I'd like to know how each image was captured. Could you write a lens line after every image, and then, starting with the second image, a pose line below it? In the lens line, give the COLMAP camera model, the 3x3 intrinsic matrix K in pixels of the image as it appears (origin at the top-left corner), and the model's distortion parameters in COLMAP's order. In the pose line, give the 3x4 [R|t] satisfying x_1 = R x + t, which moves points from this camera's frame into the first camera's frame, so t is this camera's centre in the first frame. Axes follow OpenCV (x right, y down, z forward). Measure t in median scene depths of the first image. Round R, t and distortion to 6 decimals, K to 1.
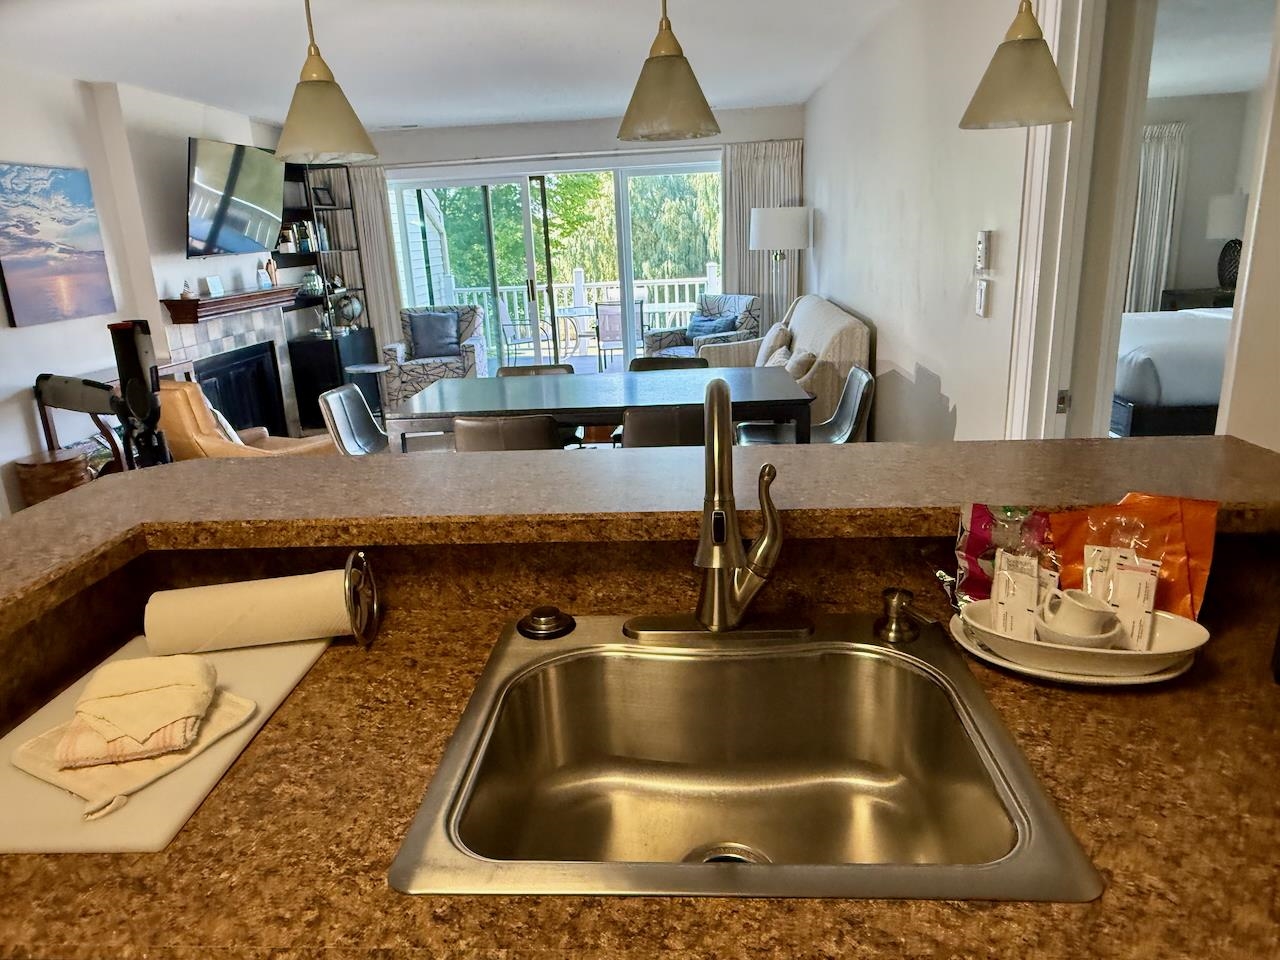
lens RADIAL K [[858.4, 0, 640.0], [0, 858.4, 480.0], [0, 0, 1]] dist [-0.005020, -0.000303]
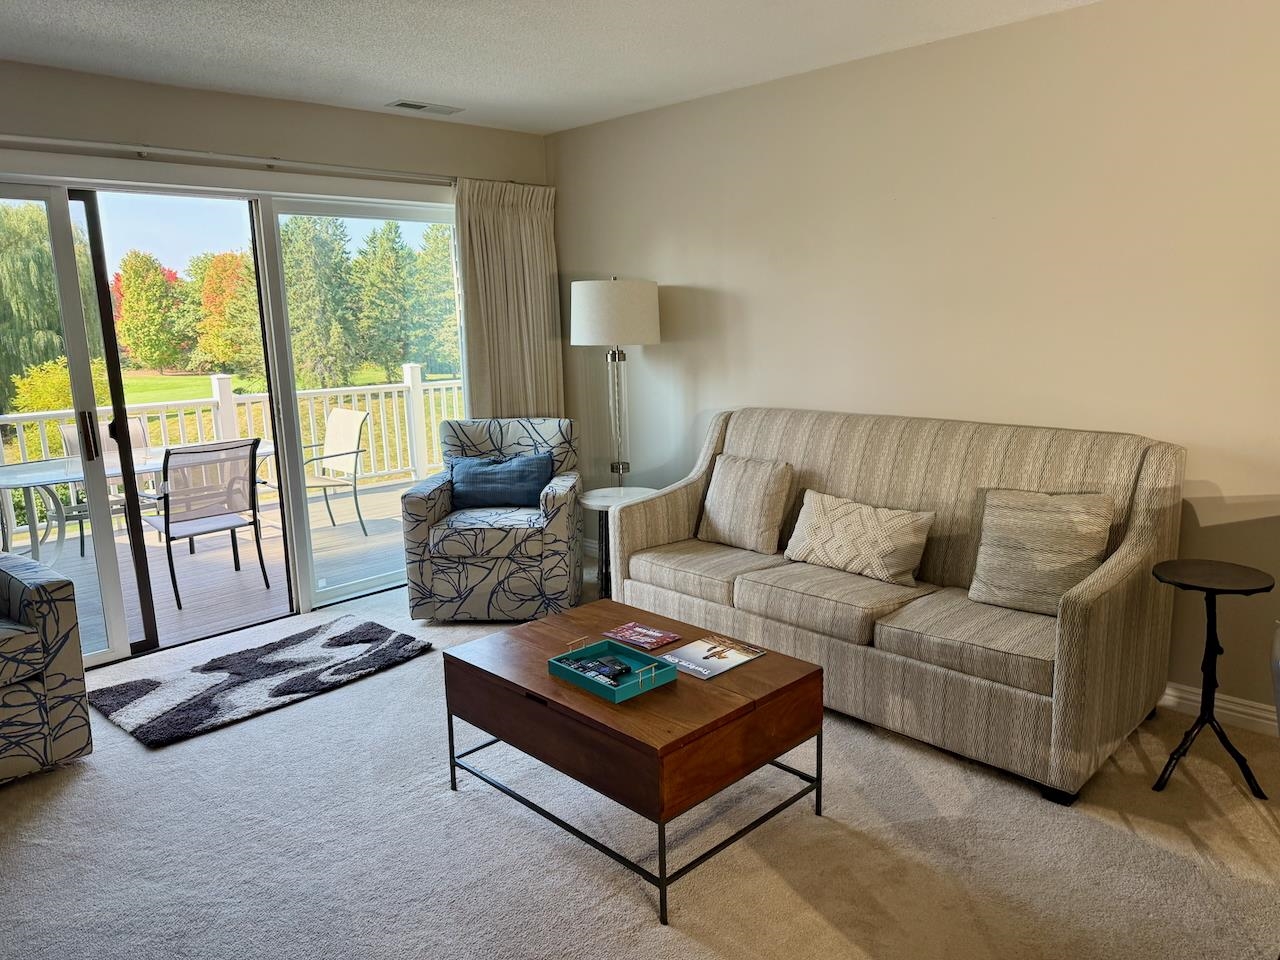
lens RADIAL K [[890.7, 0, 640.0], [0, 890.7, 480.0], [0, 0, 1]] dist [0.126071, -0.167378]
pose [[0.664587, -0.111314, 0.738873, -0.313821], [0.207493, 0.977444, -0.039377, -0.128756], [-0.717824, 0.179480, 0.672693, 0.512695]]
